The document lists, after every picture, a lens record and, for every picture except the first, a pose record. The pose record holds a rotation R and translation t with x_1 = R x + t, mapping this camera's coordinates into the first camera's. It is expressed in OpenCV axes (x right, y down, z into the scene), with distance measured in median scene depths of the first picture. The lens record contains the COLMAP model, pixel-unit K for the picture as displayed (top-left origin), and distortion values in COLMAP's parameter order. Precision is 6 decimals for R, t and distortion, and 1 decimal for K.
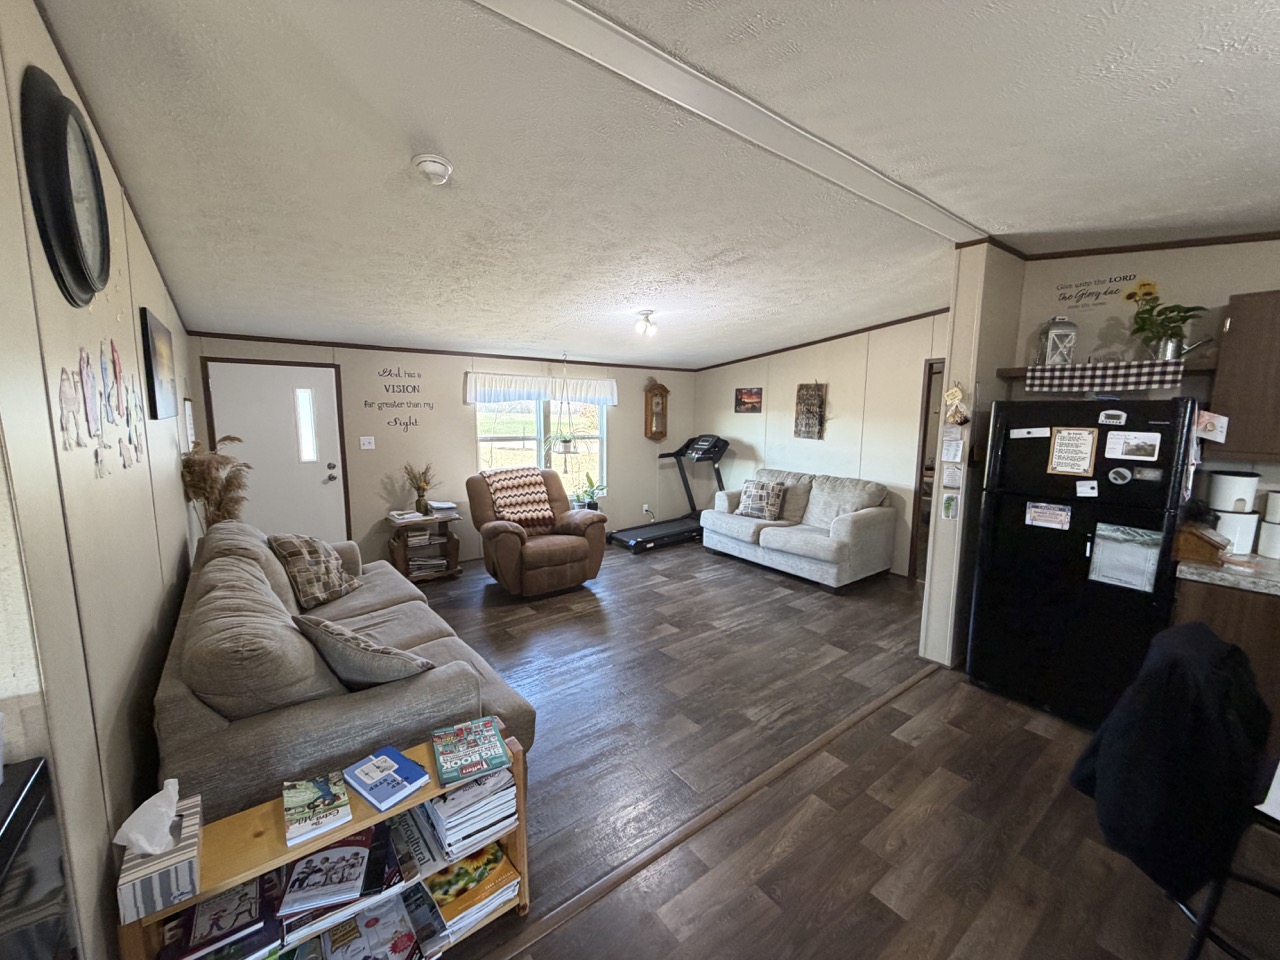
lens RADIAL K [[513.2, 0, 640.0], [0, 513.2, 478.7], [0, 0, 1]] dist [-0.000667, -0.000048]
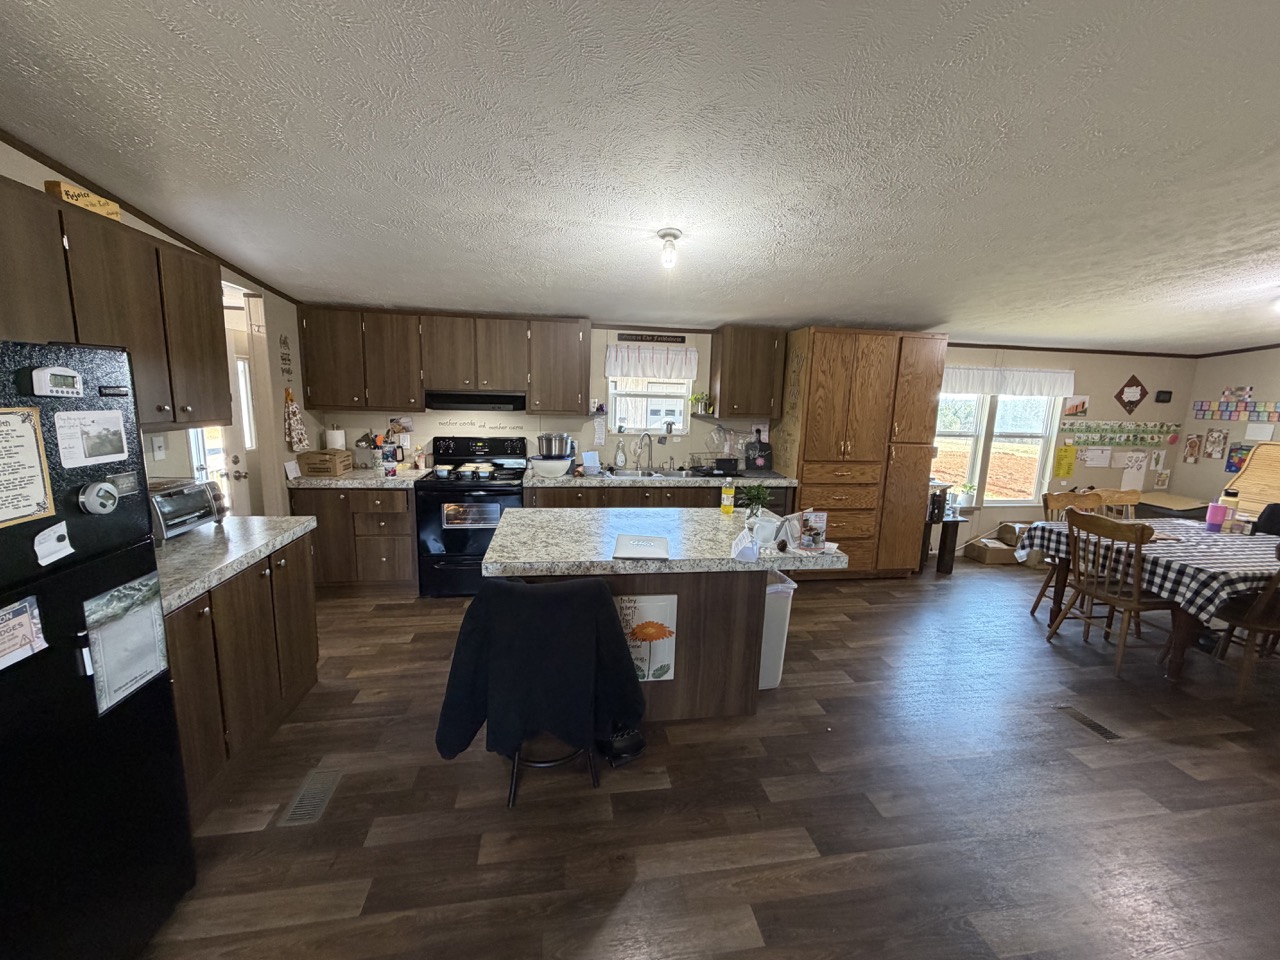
lens RADIAL K [[513.2, 0, 639.0], [0, 513.2, 480.7], [0, 0, 1]] dist [-0.000667, -0.000048]
pose [[-0.879116, -0.118325, 0.461687, 0.225893], [0.023391, 0.956814, 0.289759, -0.152431], [-0.476034, 0.265531, -0.838382, 1.132688]]
